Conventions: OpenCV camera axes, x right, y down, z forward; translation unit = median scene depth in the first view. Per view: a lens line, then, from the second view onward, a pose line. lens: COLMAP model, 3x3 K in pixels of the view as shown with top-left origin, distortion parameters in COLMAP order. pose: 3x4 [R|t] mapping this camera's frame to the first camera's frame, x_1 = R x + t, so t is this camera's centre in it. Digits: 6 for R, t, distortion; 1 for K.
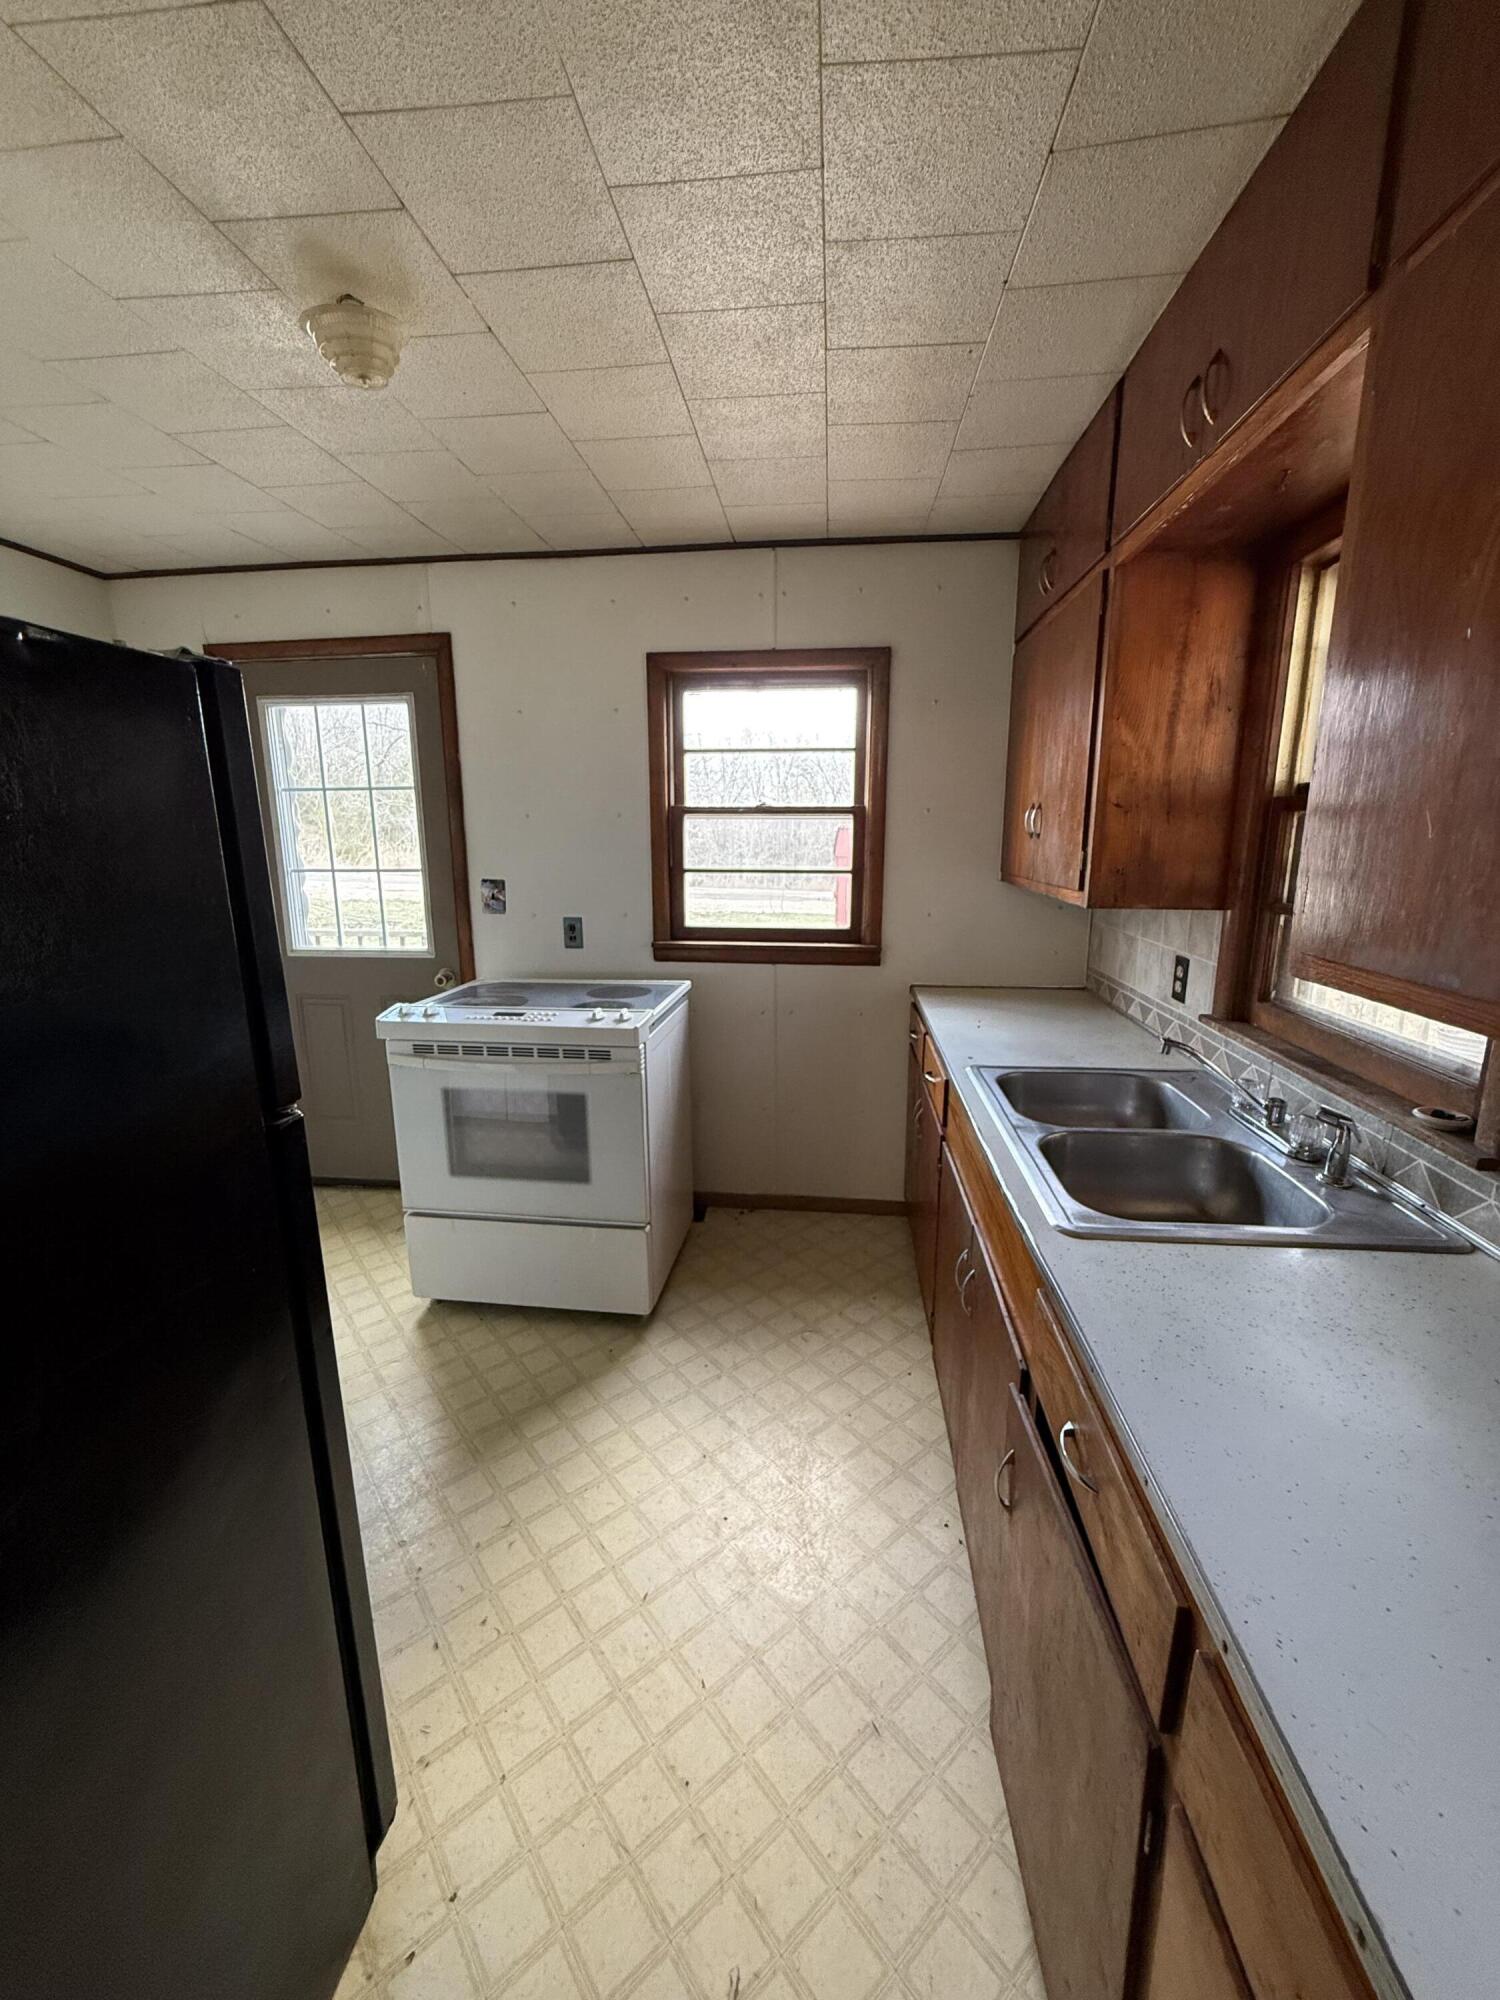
lens RADIAL K [[799.0, 0, 752.5], [0, 799.0, 1004.3], [0, 0, 1]] dist [0.002950, -0.000145]
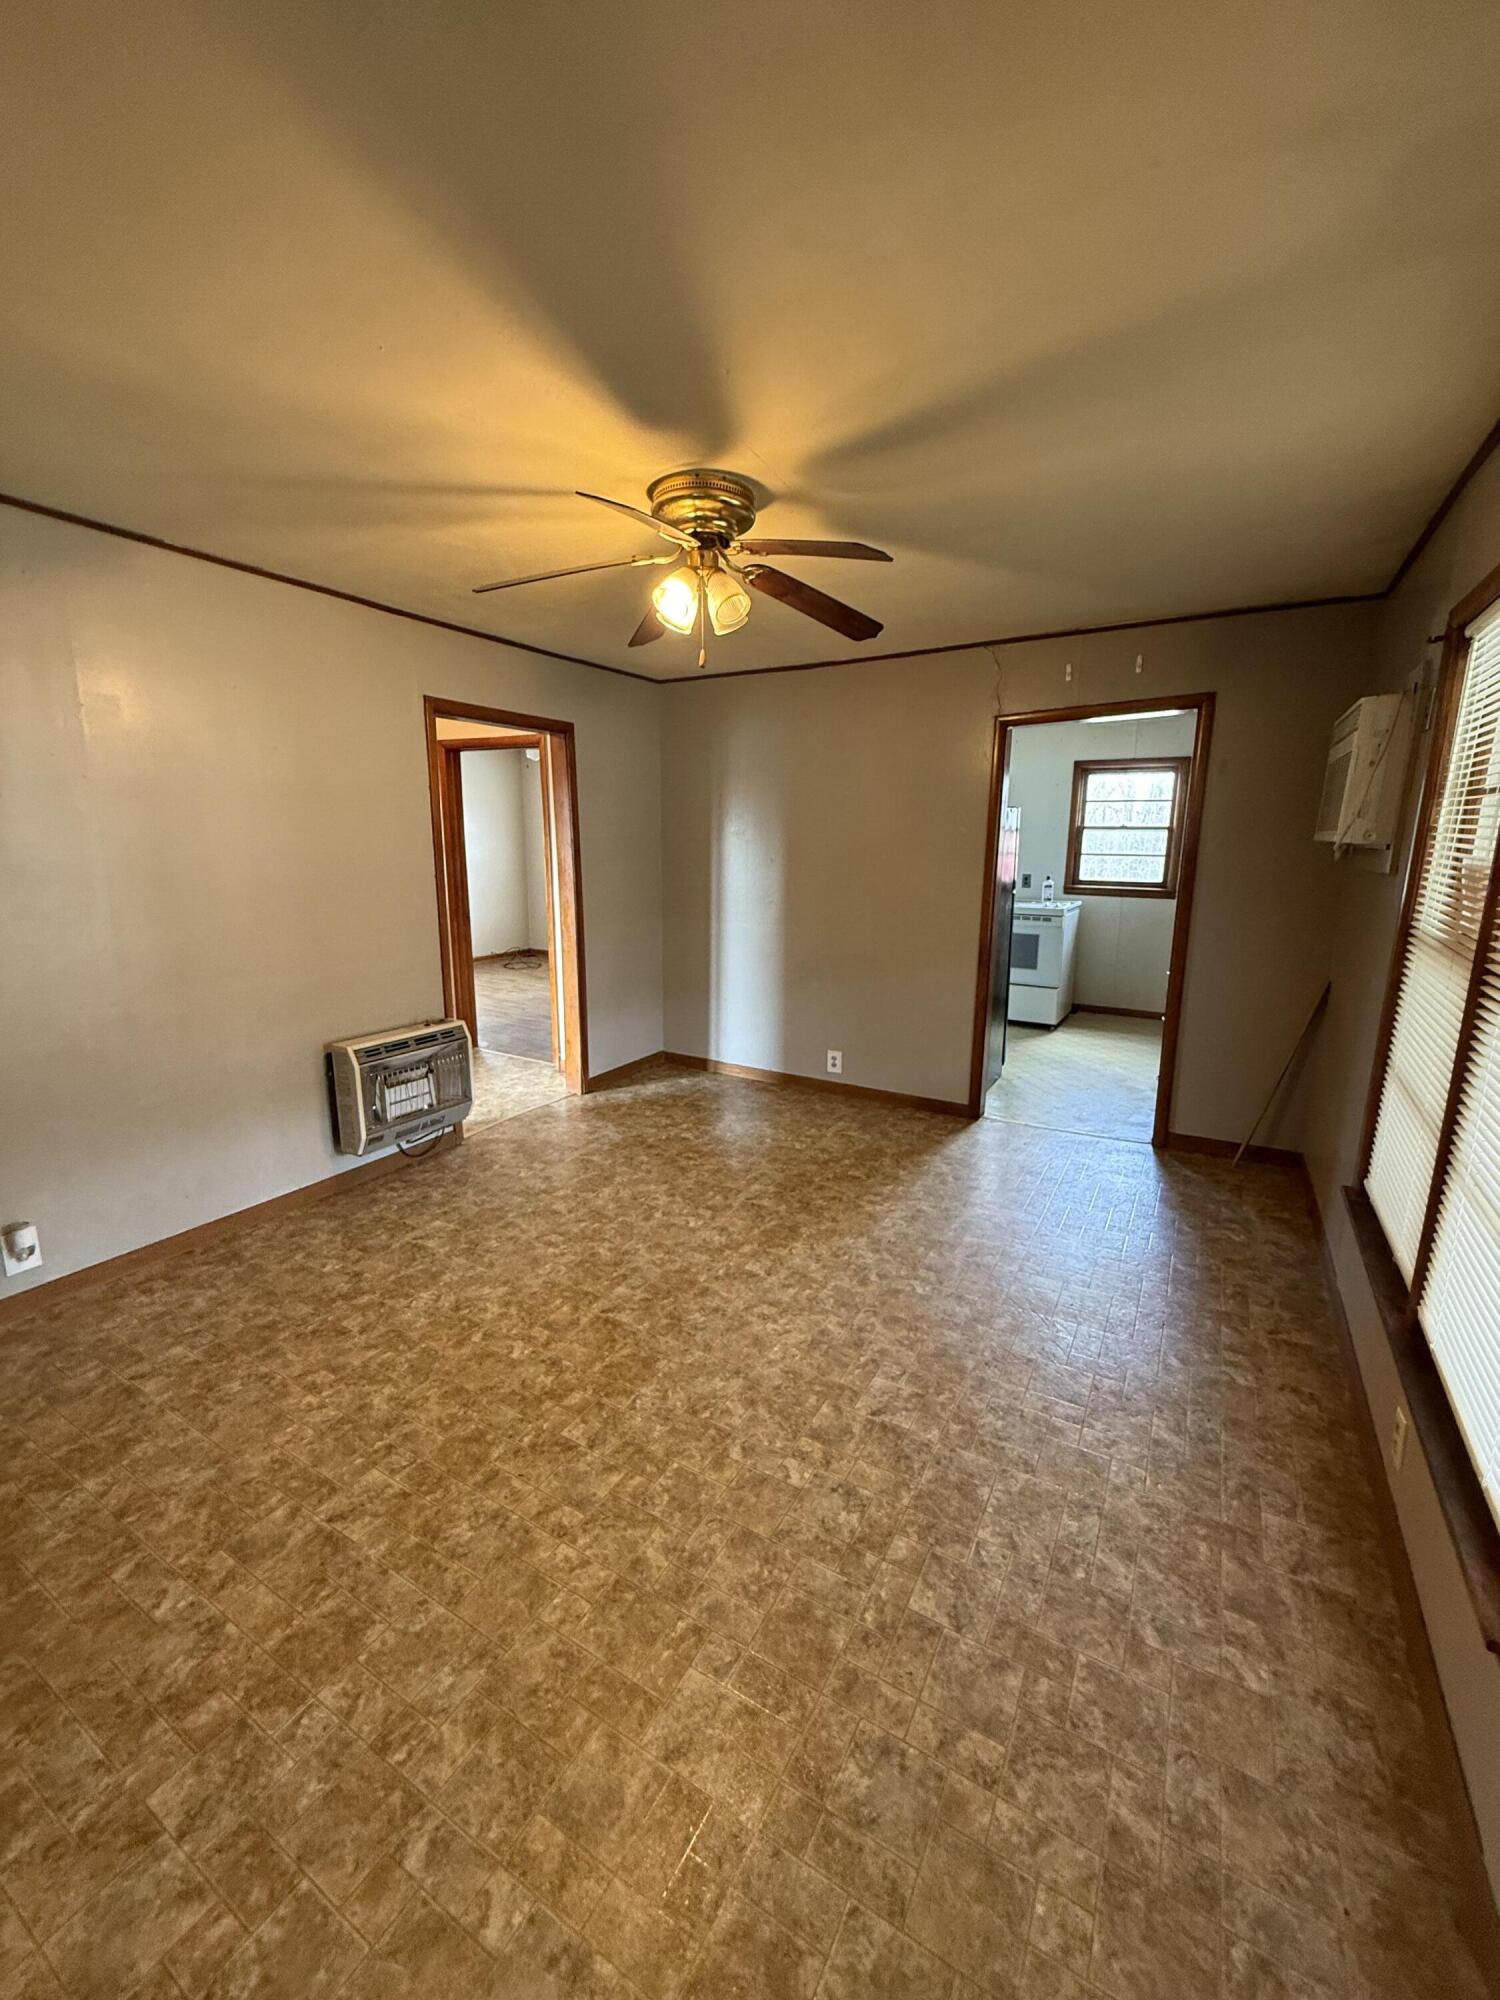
lens RADIAL K [[799.0, 0, 739.1], [0, 799.0, 994.2], [0, 0, 1]] dist [0.002950, -0.000145]
pose [[0.907137, 0.089943, -0.411111, 0.000612], [-0.095236, 0.995425, 0.007636, 0.303932], [0.409917, 0.032225, 0.911553, -1.454676]]
